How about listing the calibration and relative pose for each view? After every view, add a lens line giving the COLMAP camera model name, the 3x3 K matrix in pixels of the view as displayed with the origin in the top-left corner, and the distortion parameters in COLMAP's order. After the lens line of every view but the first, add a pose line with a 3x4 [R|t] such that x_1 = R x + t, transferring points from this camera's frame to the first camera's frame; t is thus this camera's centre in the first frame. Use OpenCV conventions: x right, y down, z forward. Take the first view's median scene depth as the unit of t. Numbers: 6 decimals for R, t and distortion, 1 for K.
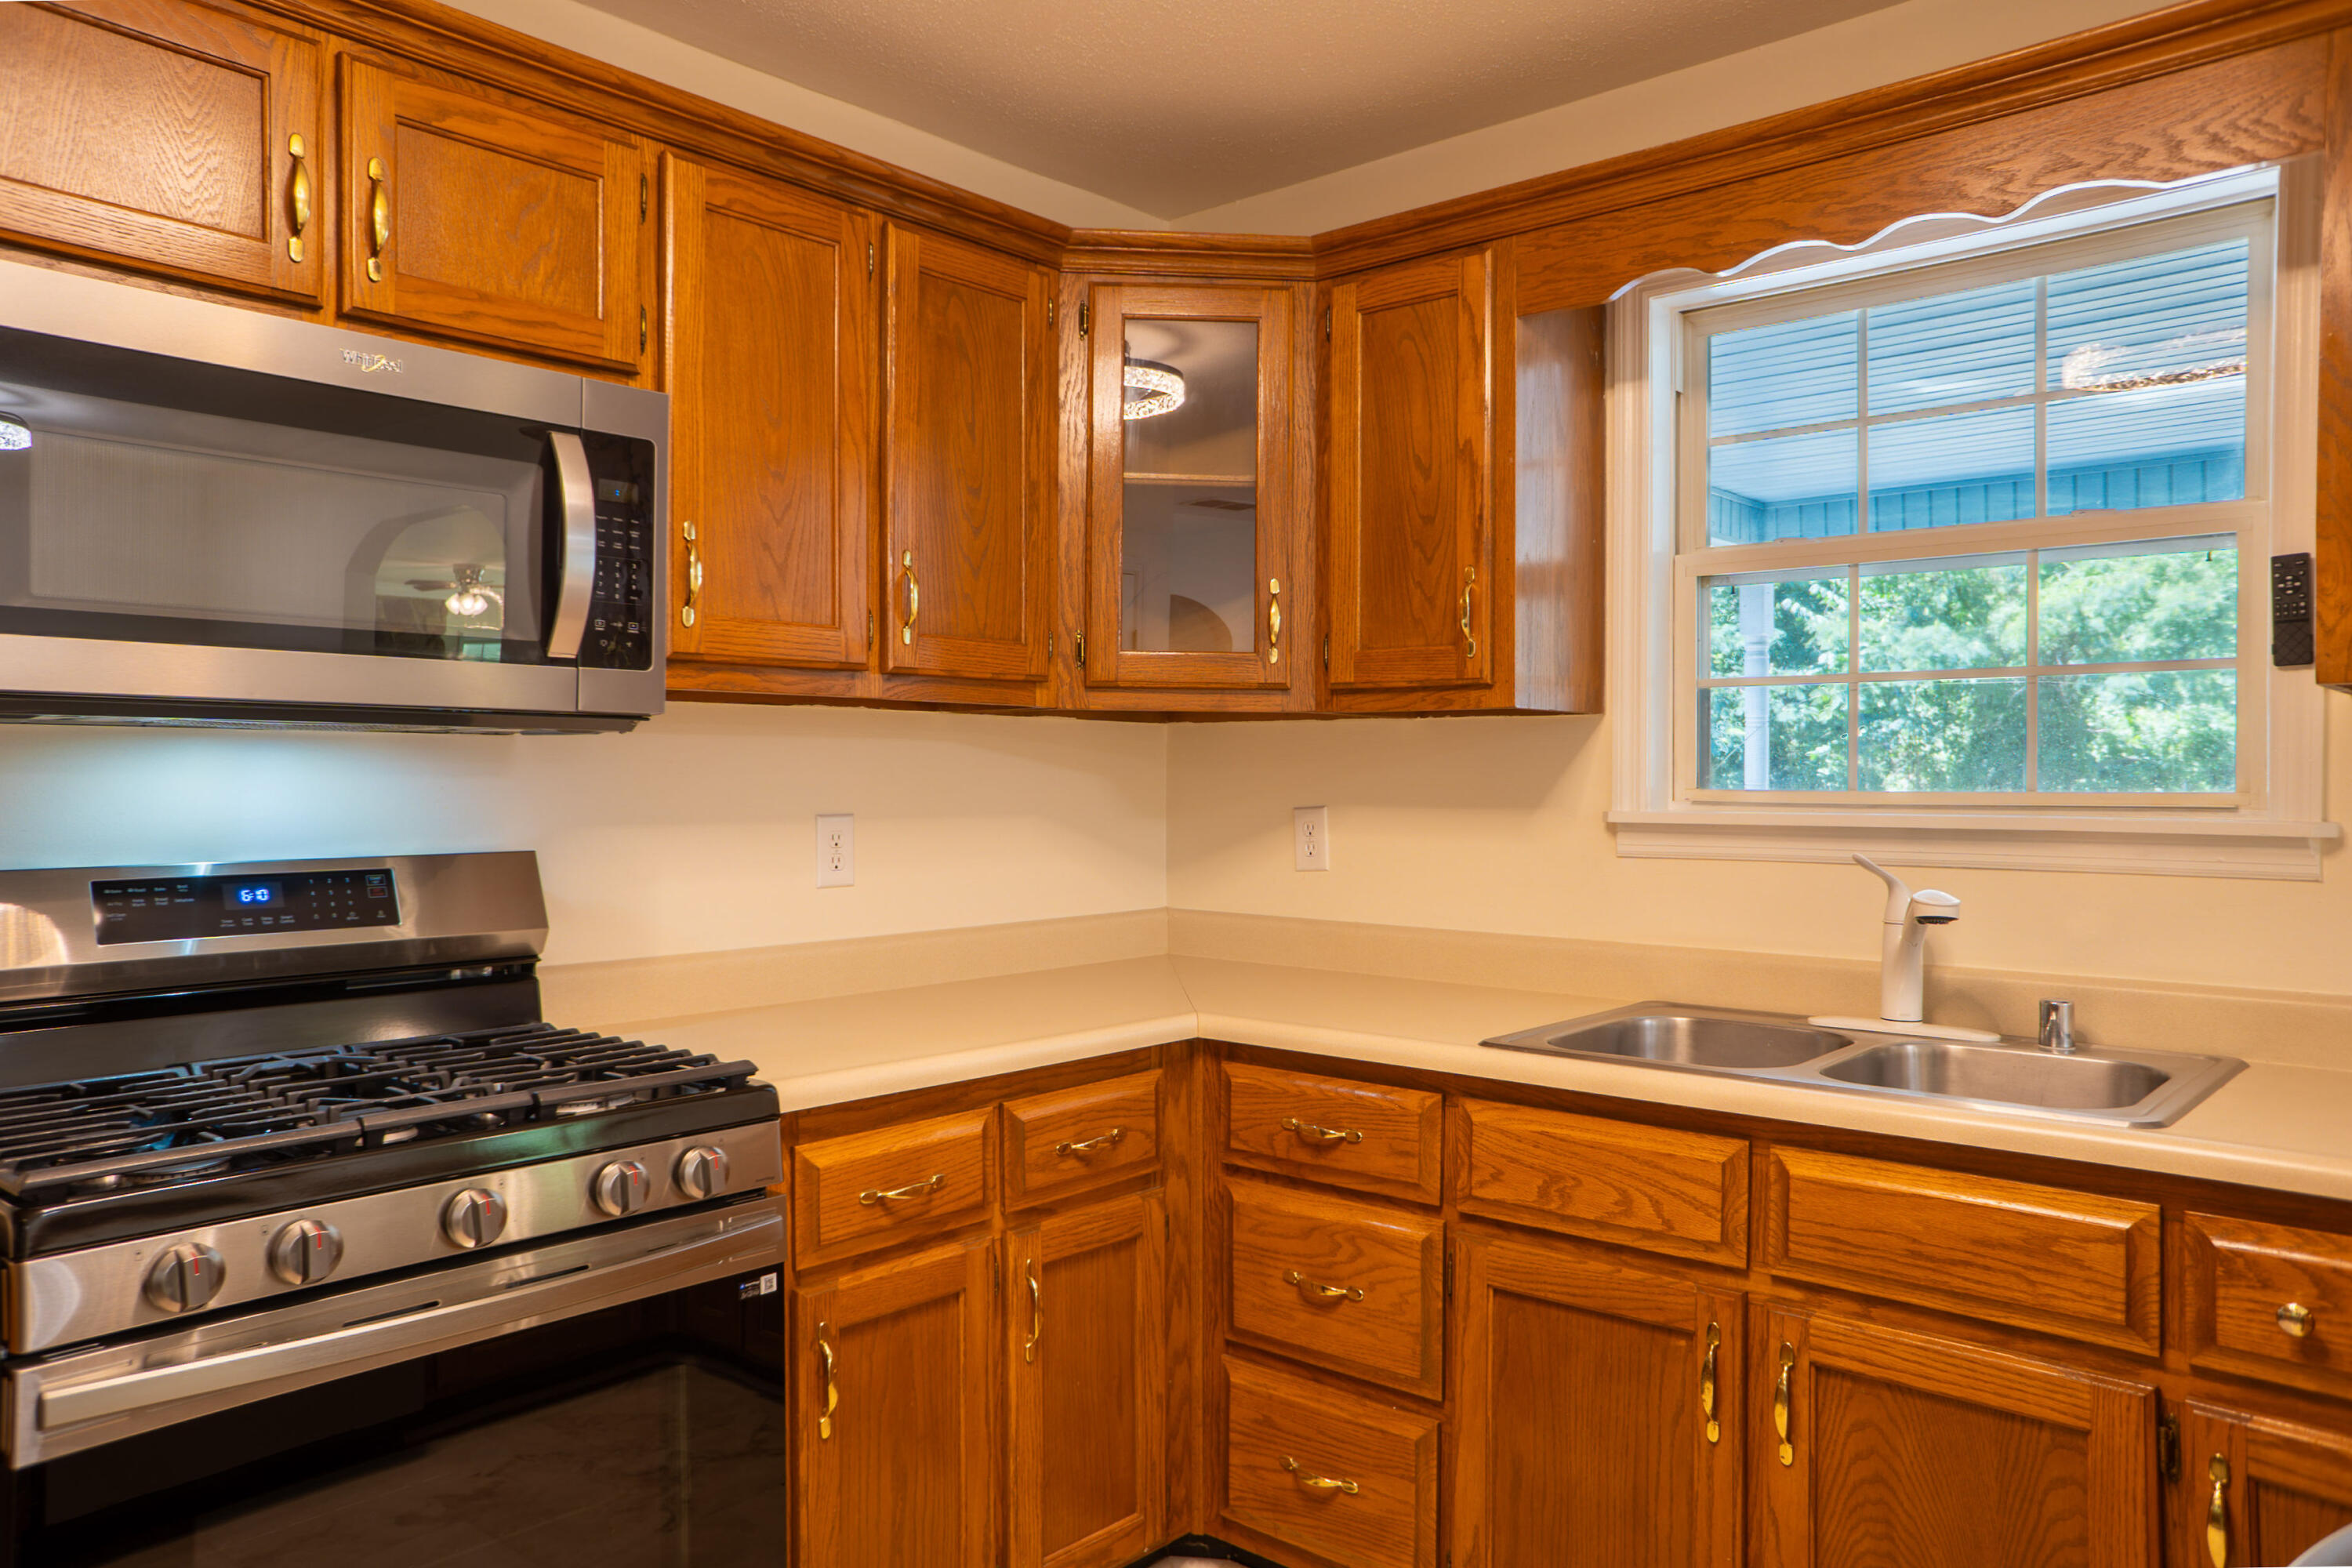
lens RADIAL K [[1631.1, 0, 1176.0], [0, 1631.1, 784.0], [0, 0, 1]] dist [-0.050126, 0.065450]
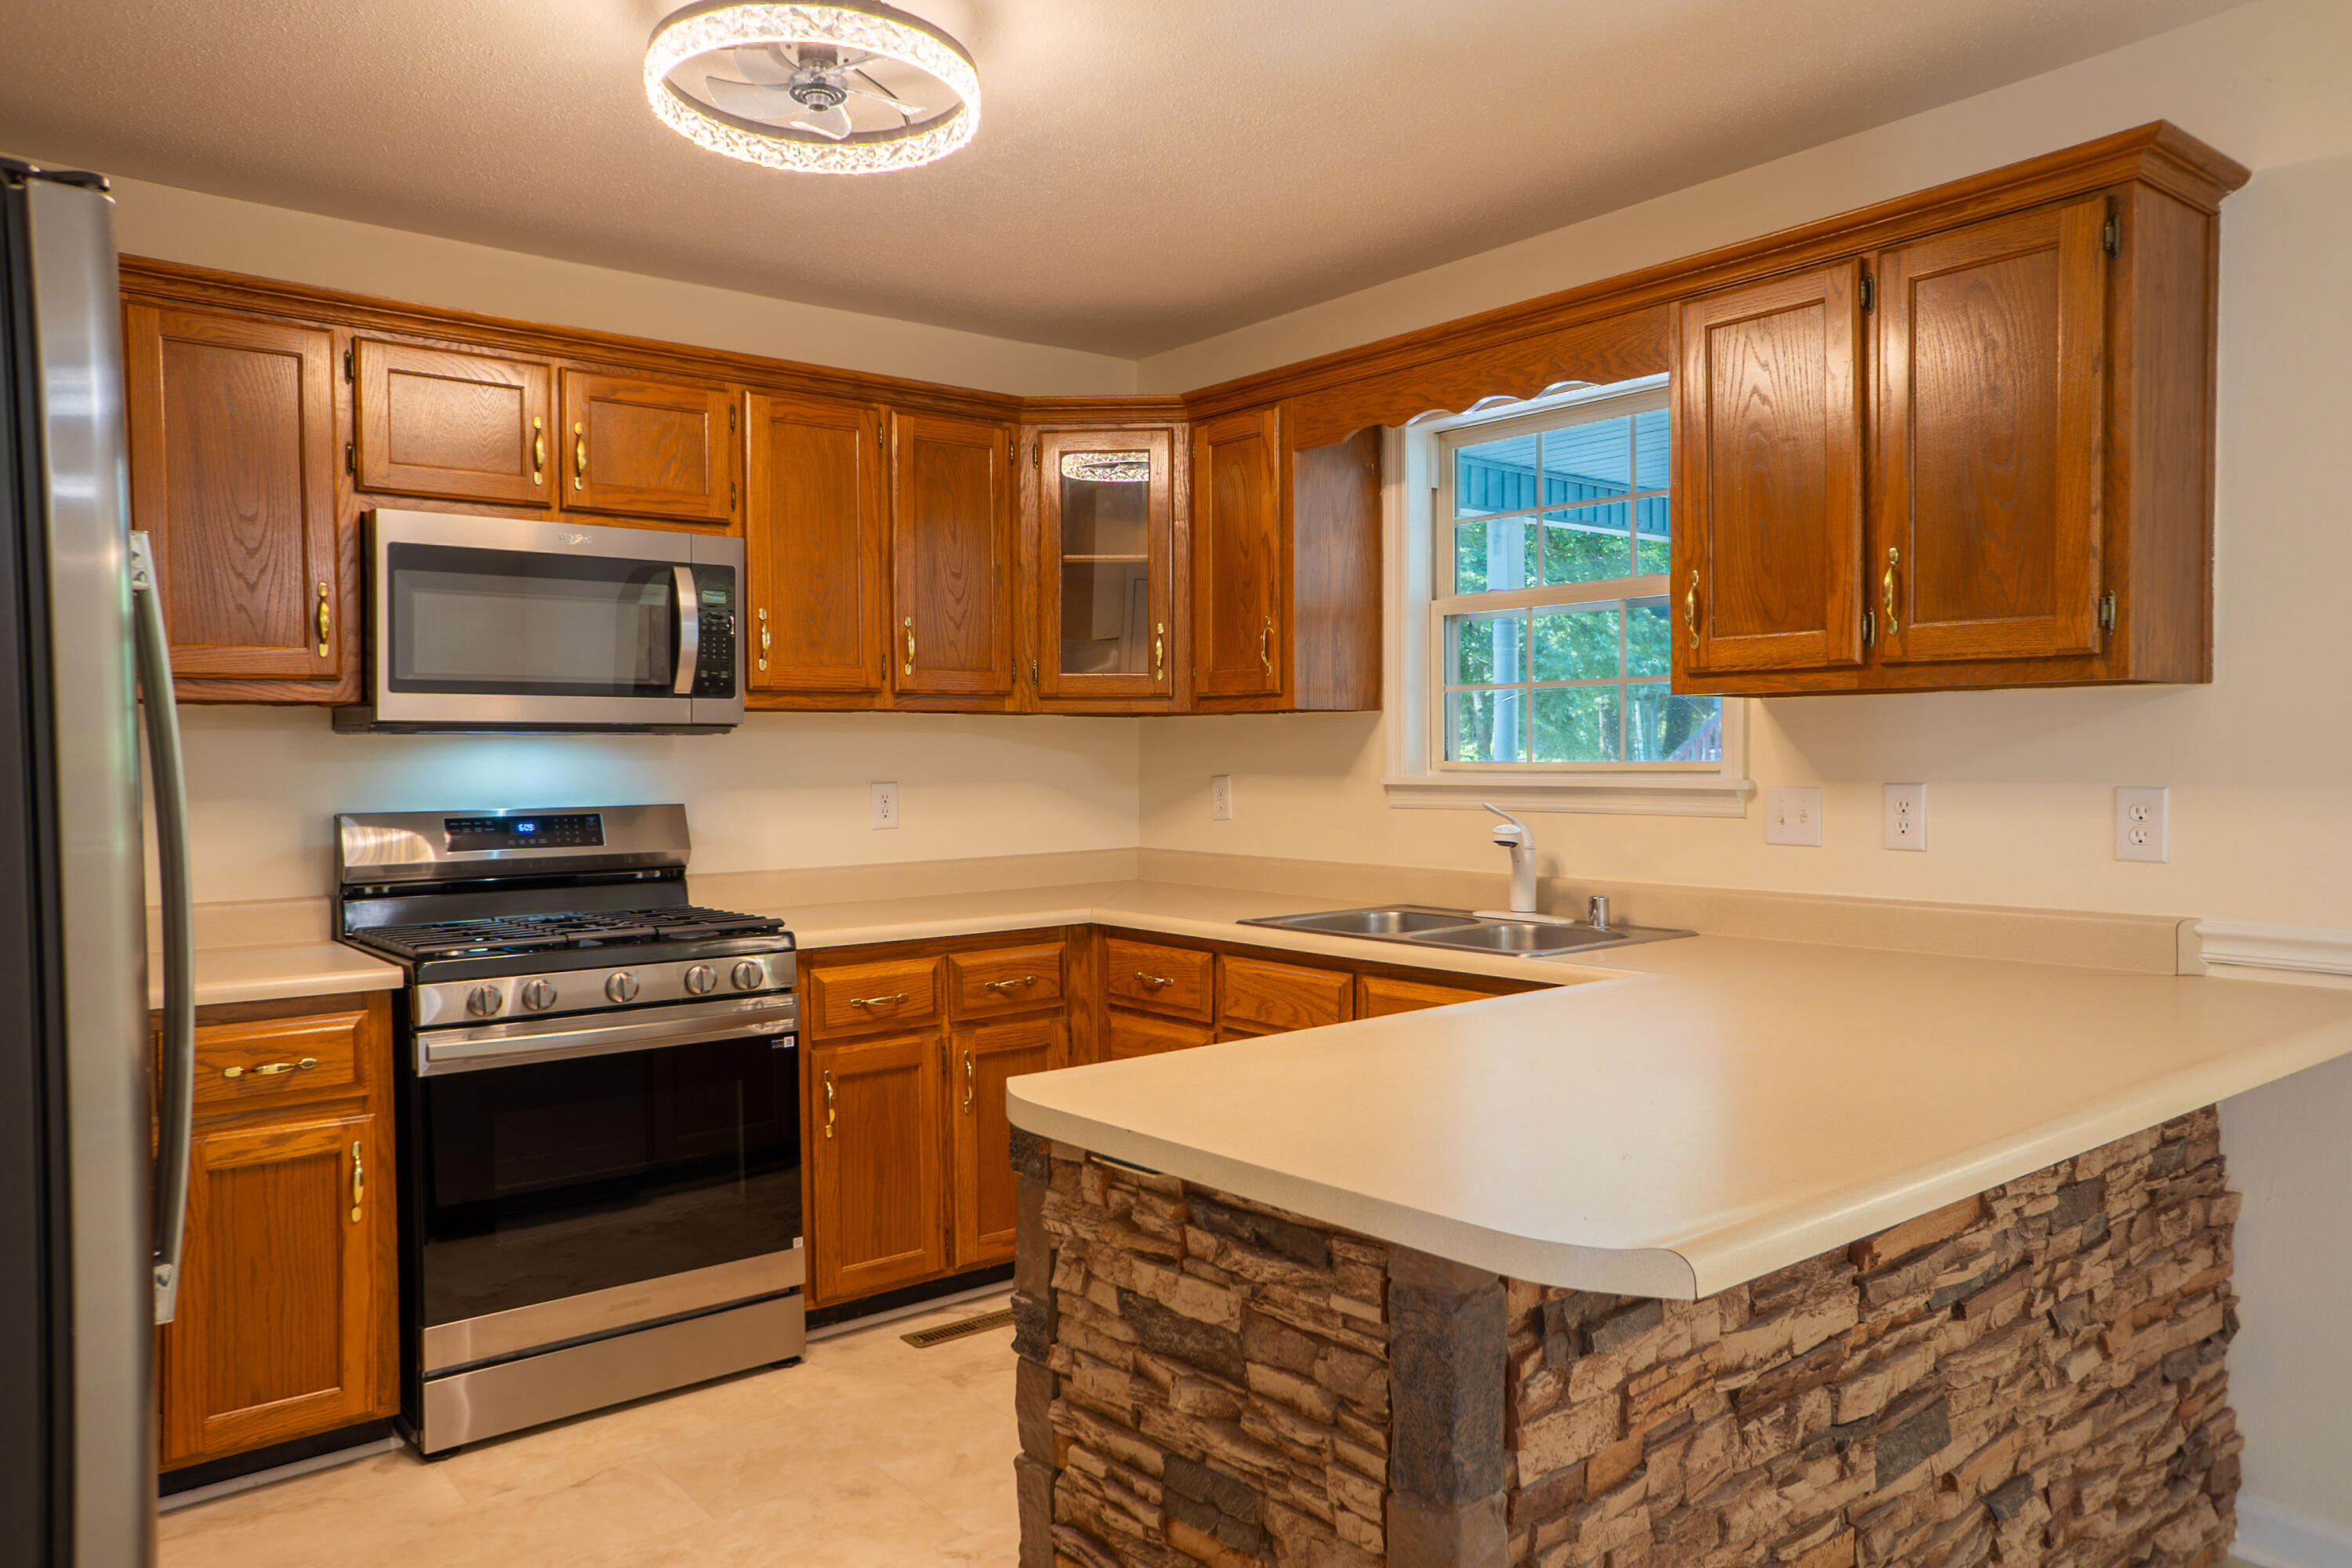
lens RADIAL K [[1607.9, 0, 1176.0], [0, 1607.9, 784.0], [0, 0, 1]] dist [-0.037299, 0.000195]
pose [[0.986039, -0.005567, -0.166421, 0.383694], [0.008191, 0.999853, 0.015081, -0.000255], [0.166312, -0.016233, 0.985939, -0.552431]]
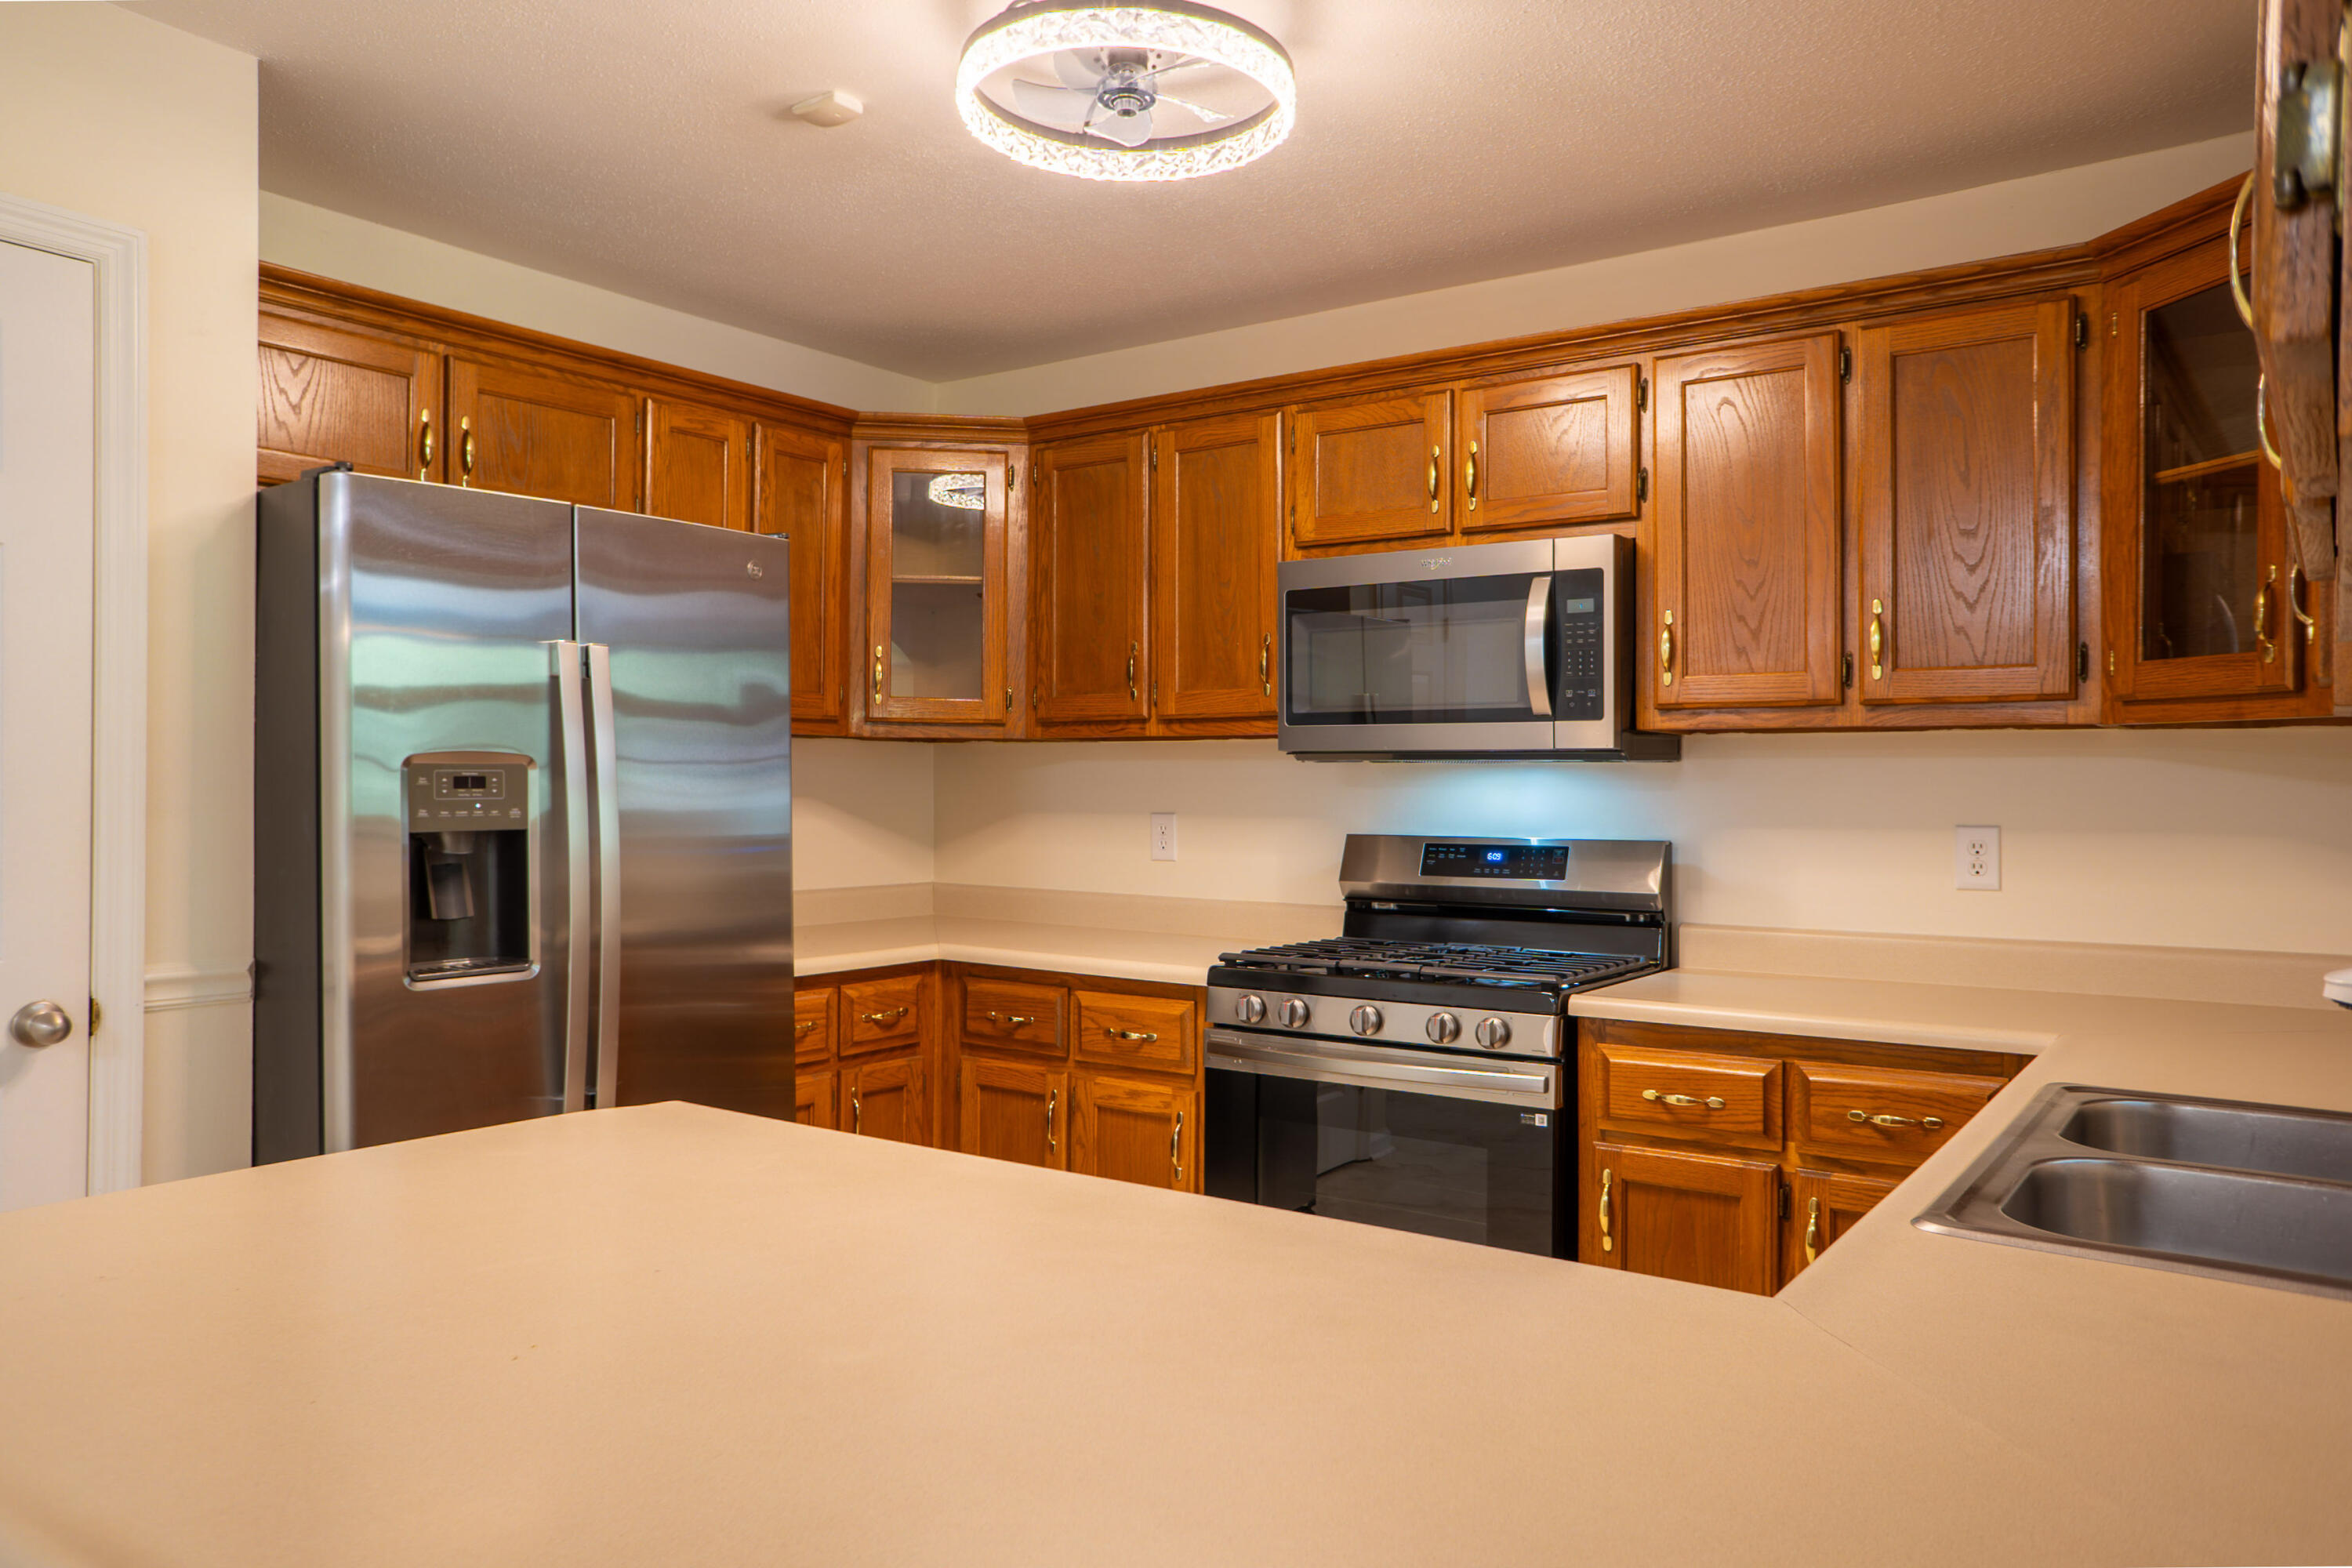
lens RADIAL K [[1607.9, 0, 1176.0], [0, 1607.9, 784.0], [0, 0, 1]] dist [-0.037299, 0.000195]
pose [[0.102998, -0.000689, -0.994681, 1.004744], [-0.007776, 0.999969, -0.001498, -0.004819], [0.994651, 0.007889, 0.102990, 0.404939]]
